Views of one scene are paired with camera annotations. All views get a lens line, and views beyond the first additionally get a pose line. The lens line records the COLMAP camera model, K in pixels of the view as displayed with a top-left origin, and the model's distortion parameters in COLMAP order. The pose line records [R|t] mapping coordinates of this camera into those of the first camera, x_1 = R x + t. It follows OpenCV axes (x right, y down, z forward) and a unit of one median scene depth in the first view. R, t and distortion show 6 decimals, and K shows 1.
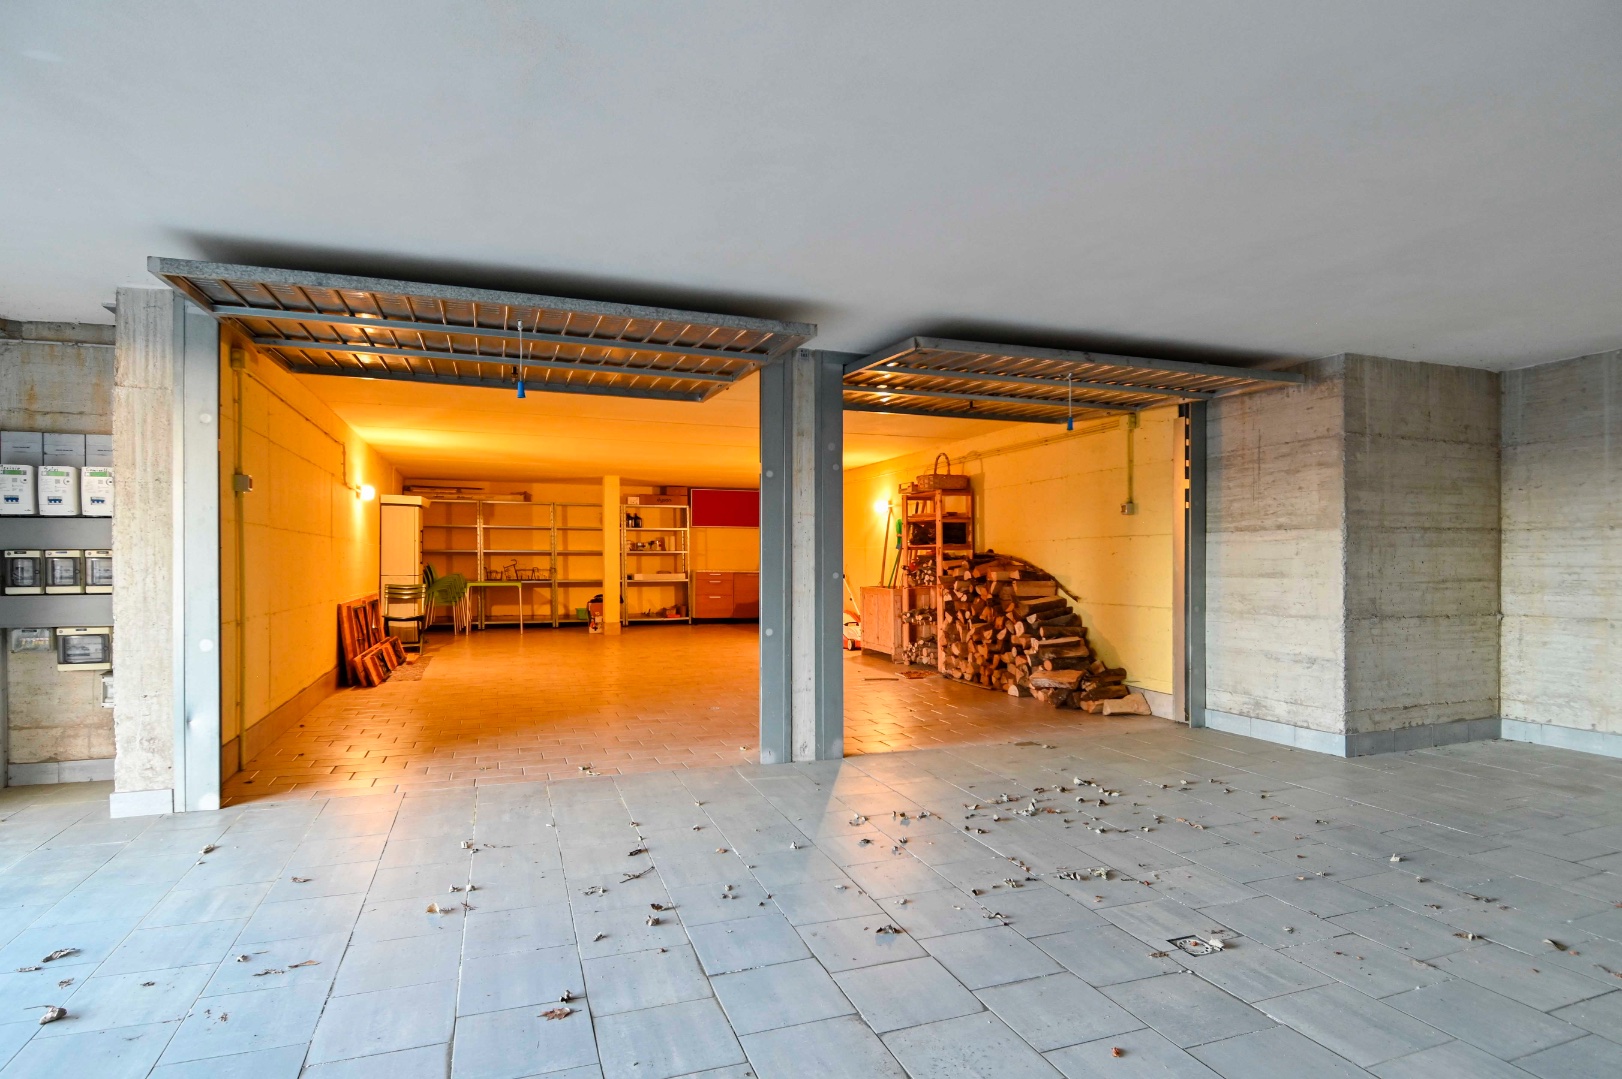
lens RADIAL K [[858.3, 0, 807.6], [0, 858.3, 546.2], [0, 0, 1]] dist [0.006292, -0.000784]
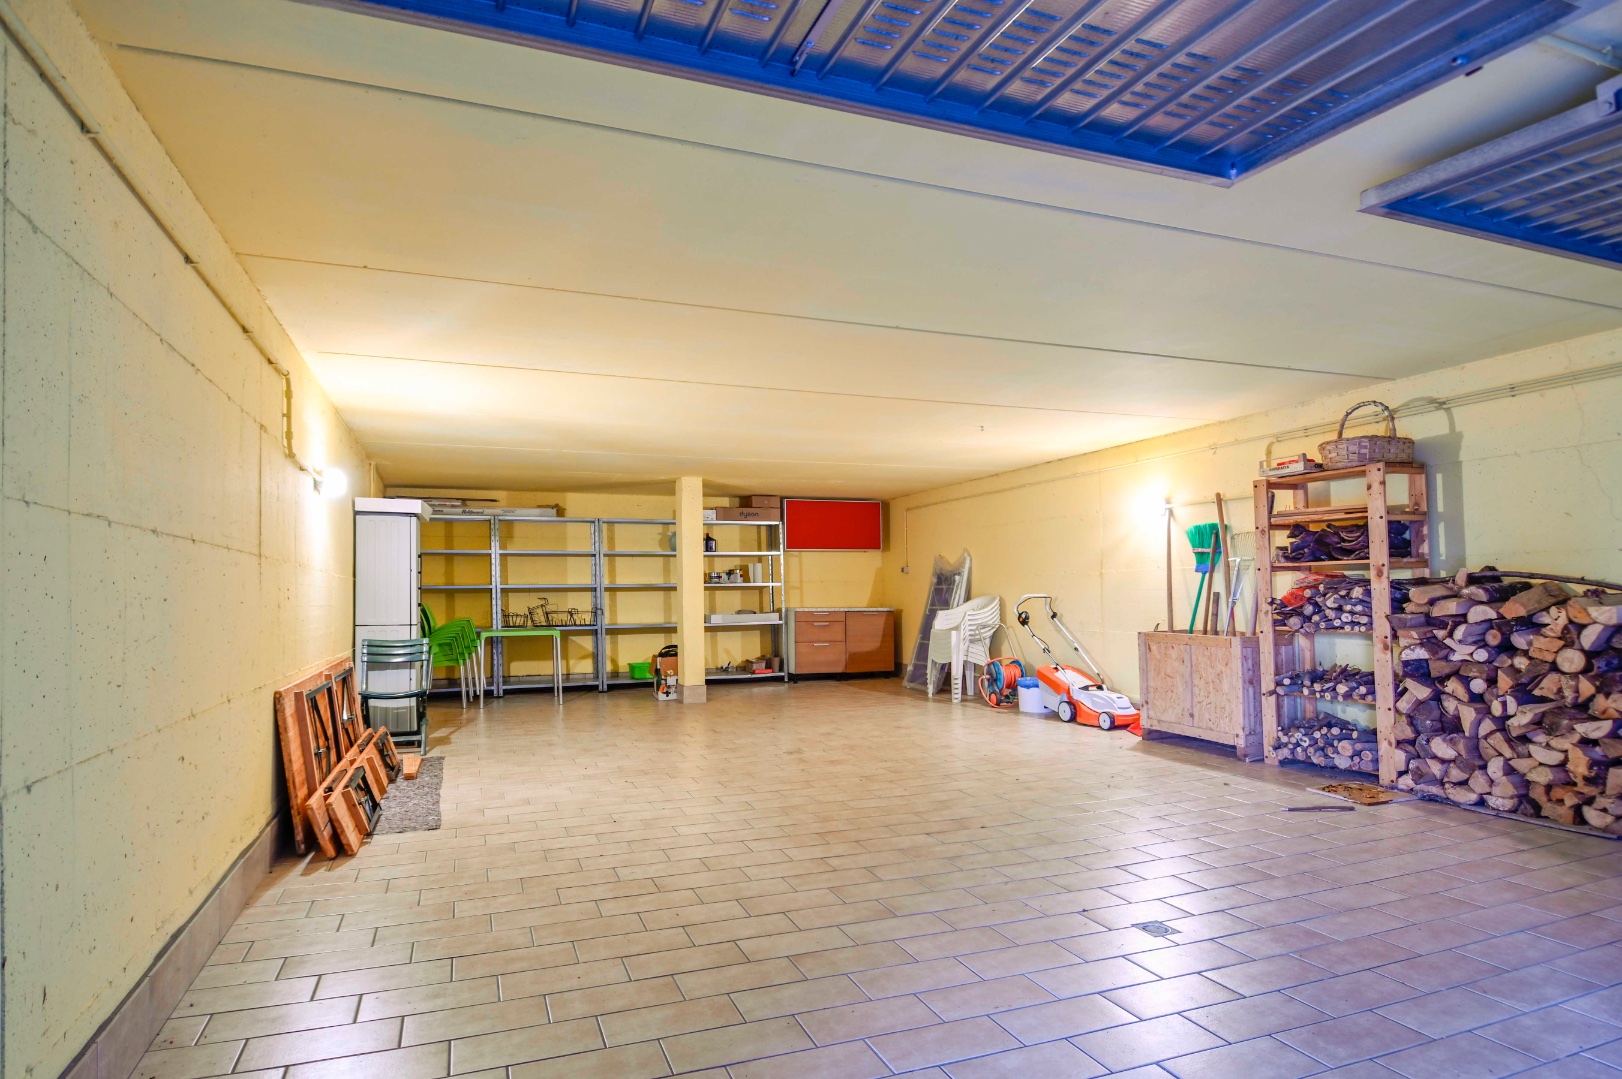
lens RADIAL K [[858.3, 0, 847.1], [0, 858.3, 562.4], [0, 0, 1]] dist [0.006292, -0.000784]
pose [[0.997518, -0.012273, 0.069337, -0.149681], [0.013685, 0.999708, -0.019912, 0.004160], [-0.069072, 0.020812, 0.997395, 0.287404]]
